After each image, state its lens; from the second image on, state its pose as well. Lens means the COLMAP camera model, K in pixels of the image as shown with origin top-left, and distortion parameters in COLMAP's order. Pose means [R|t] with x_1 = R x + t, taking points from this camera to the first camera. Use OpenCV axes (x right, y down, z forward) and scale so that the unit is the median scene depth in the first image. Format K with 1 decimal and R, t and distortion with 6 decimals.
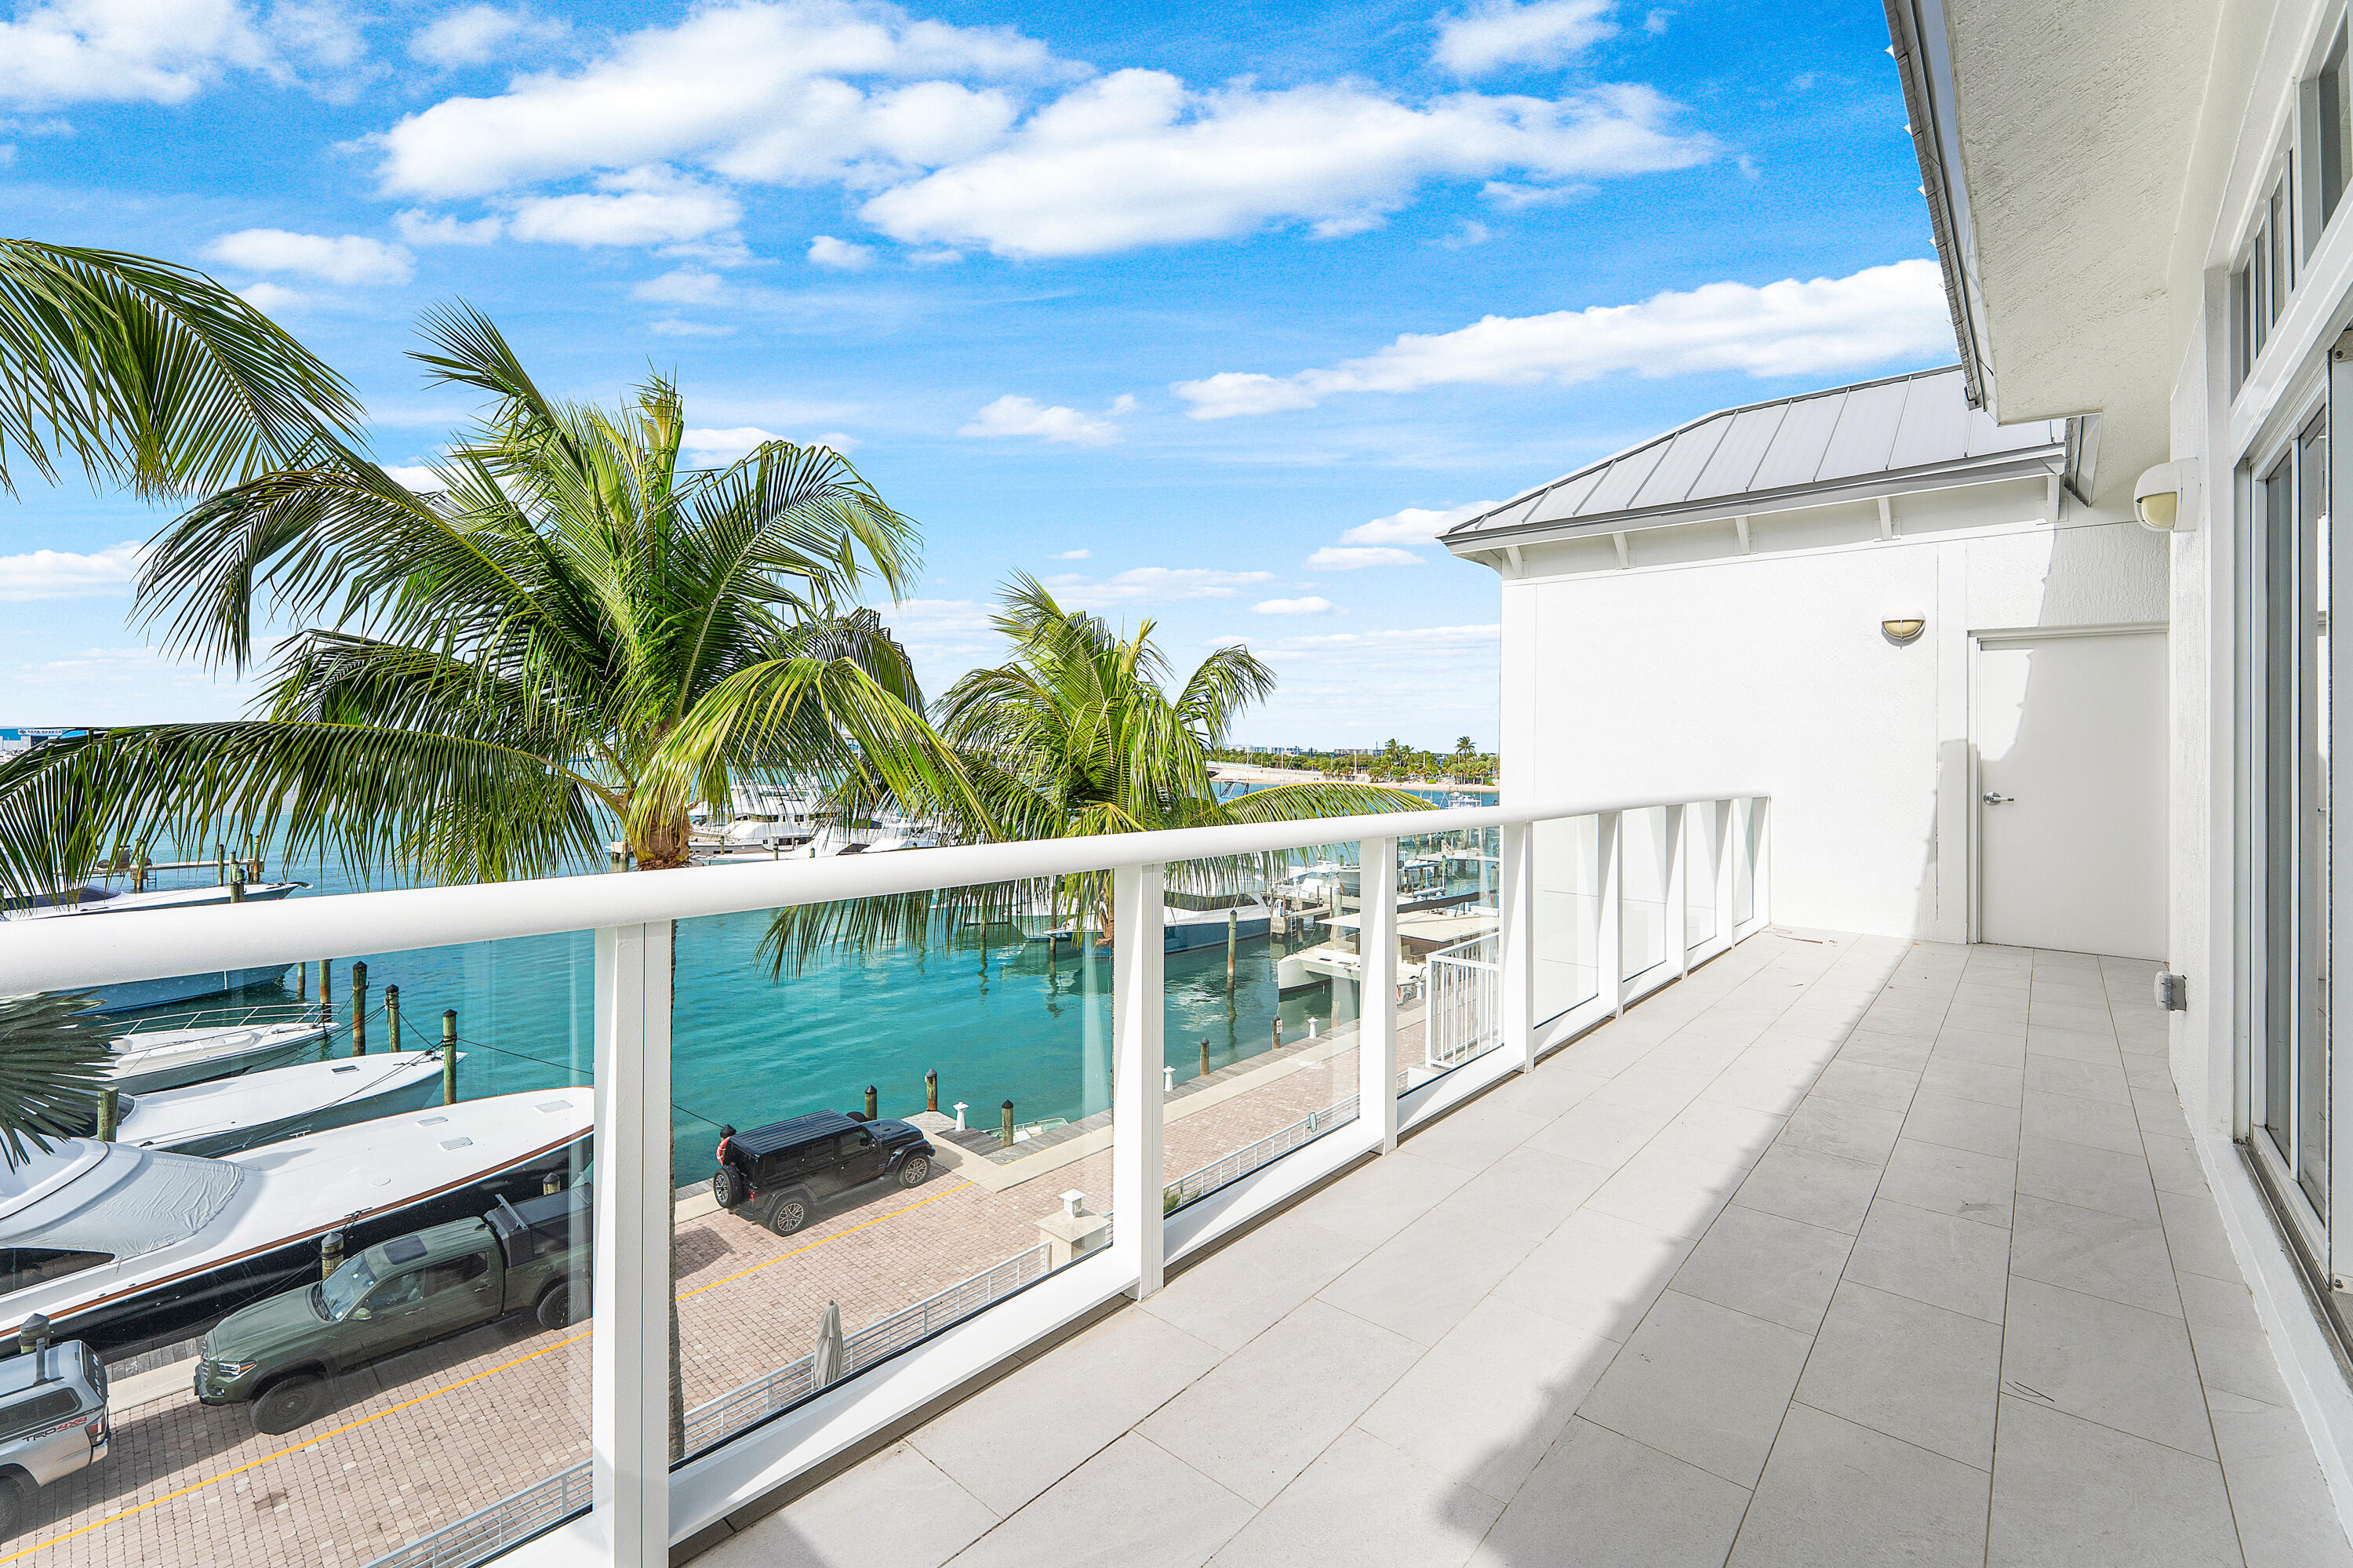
lens RADIAL K [[963.3, 0, 1171.6], [0, 963.3, 789.8], [0, 0, 1]] dist [-0.002100, -0.000164]
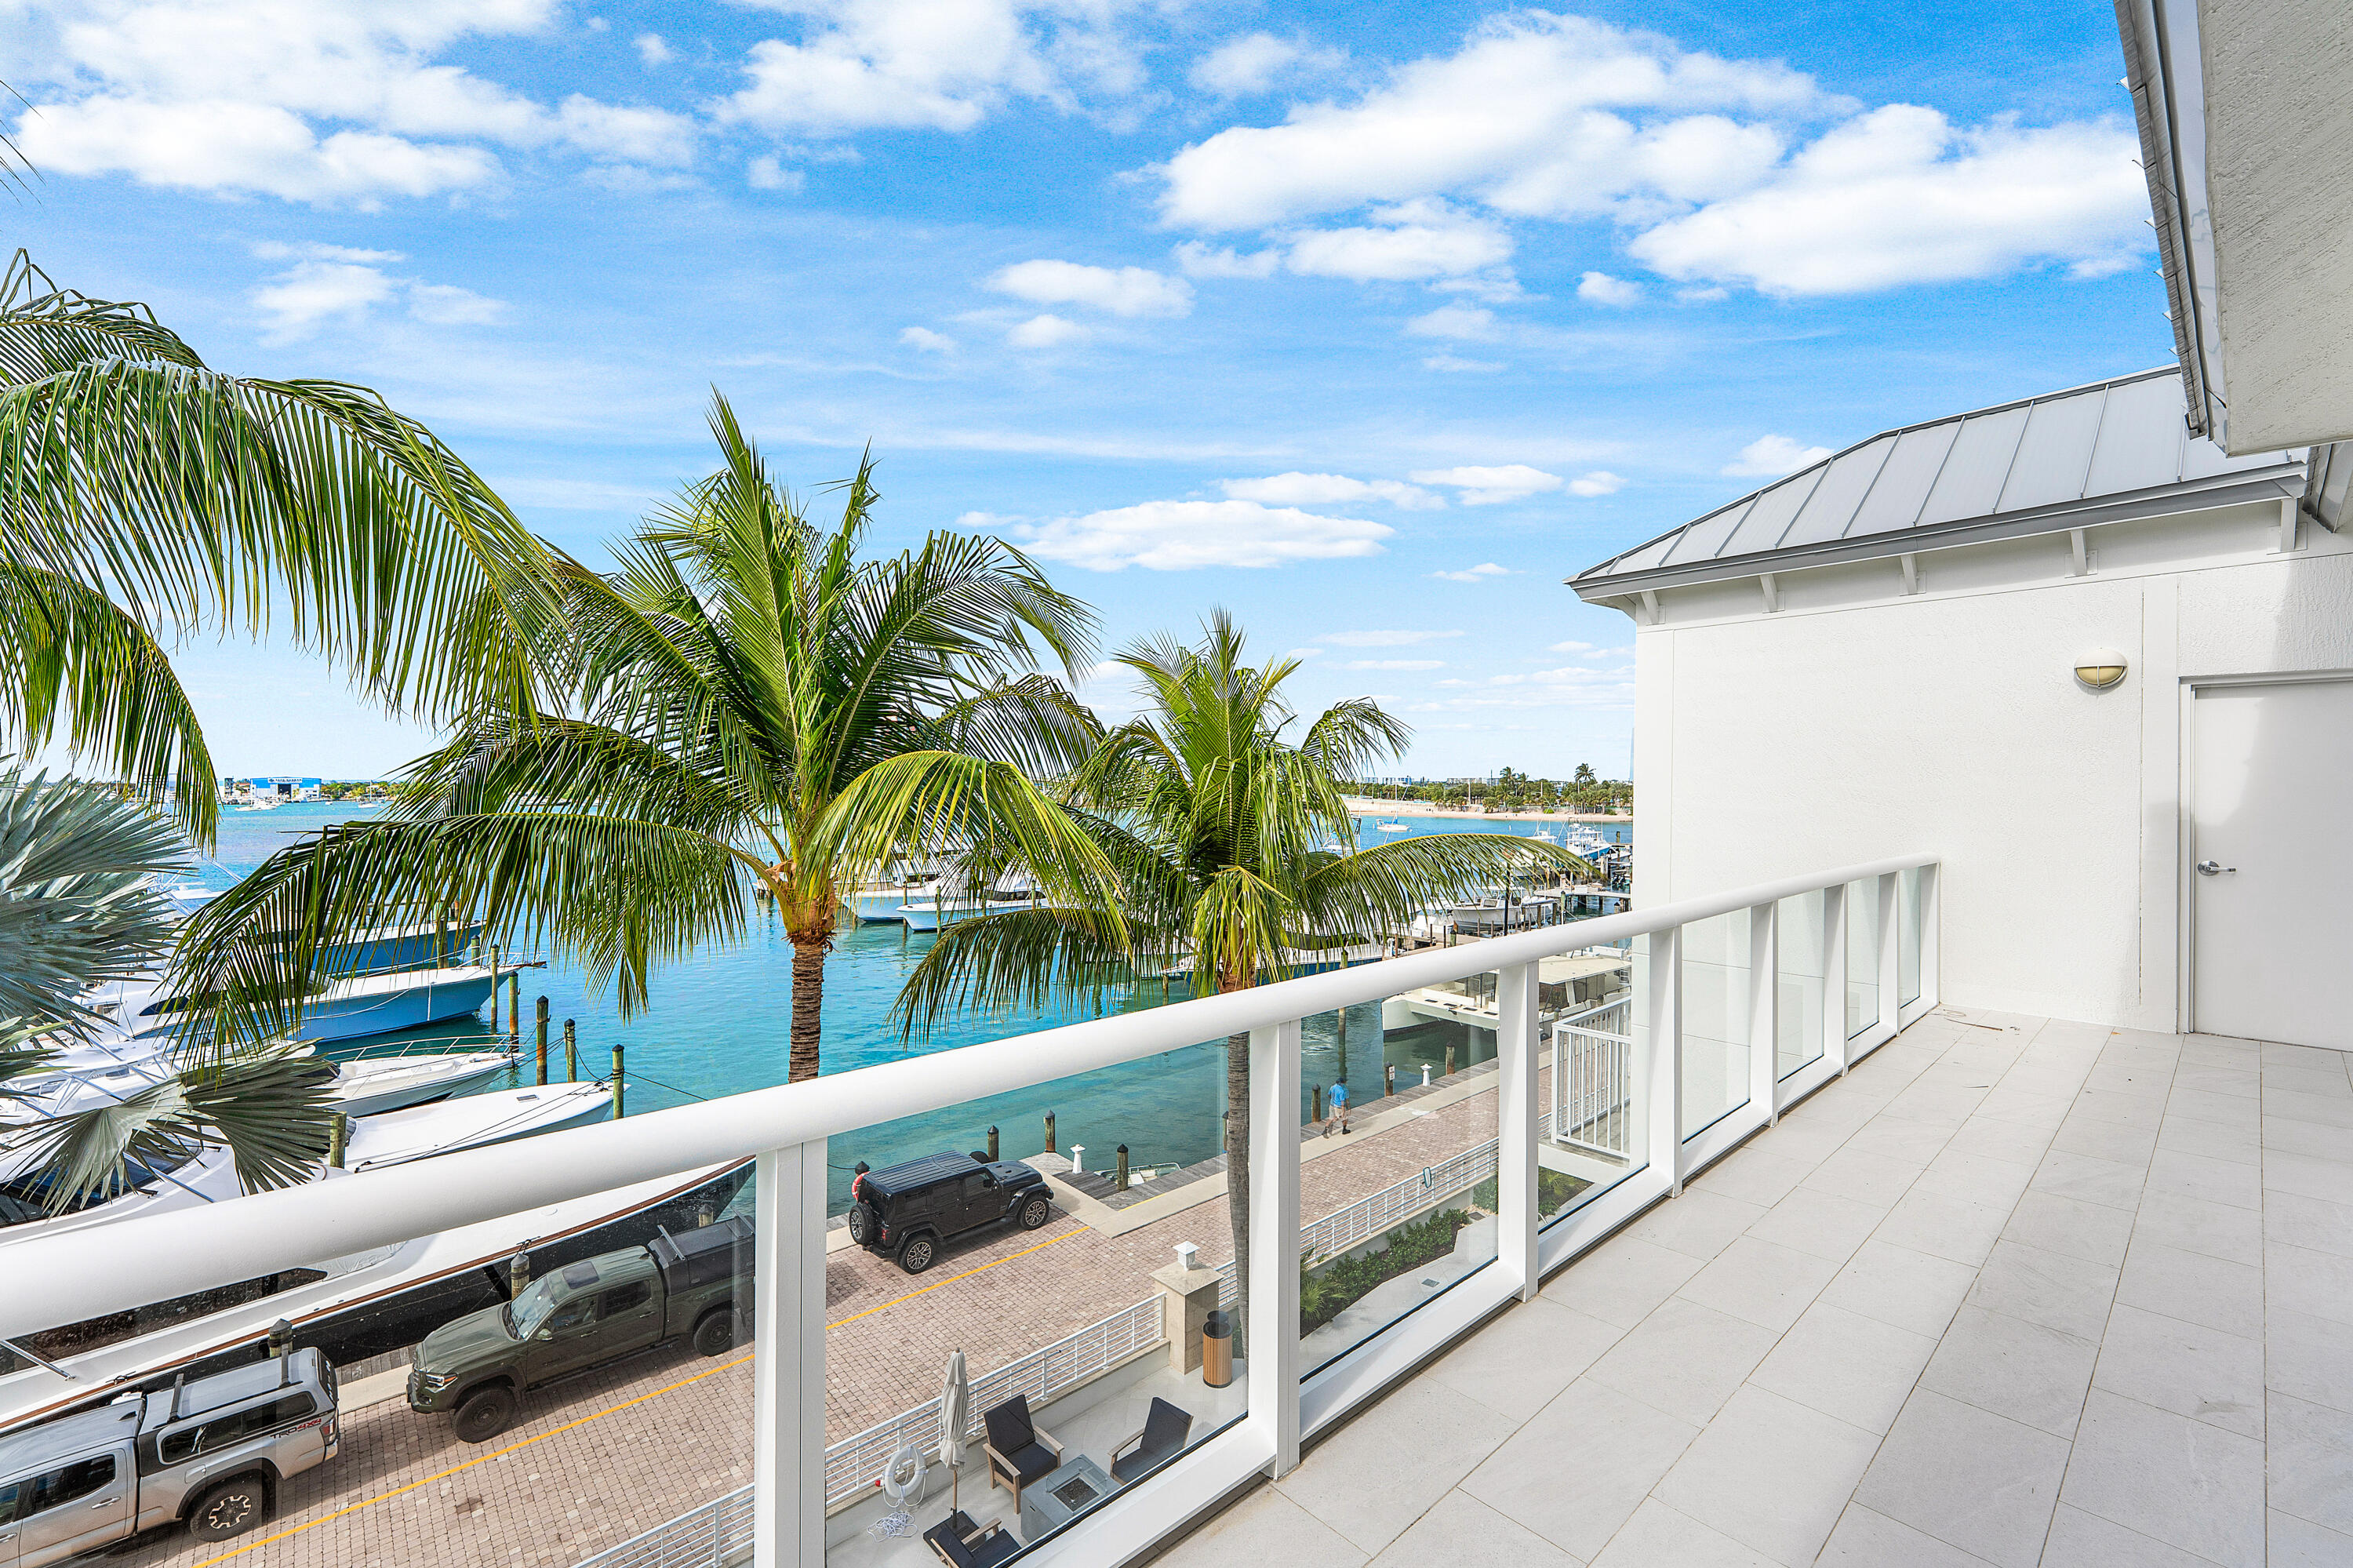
lens RADIAL K [[963.3, 0, 803.5], [0, 963.3, 796.5], [0, 0, 1]] dist [-0.002100, -0.000164]
pose [[0.999927, 0.010516, -0.006020, -1.167297], [-0.010434, 0.999853, 0.013632, -0.041072], [0.006162, -0.013568, 0.999889, -0.000900]]
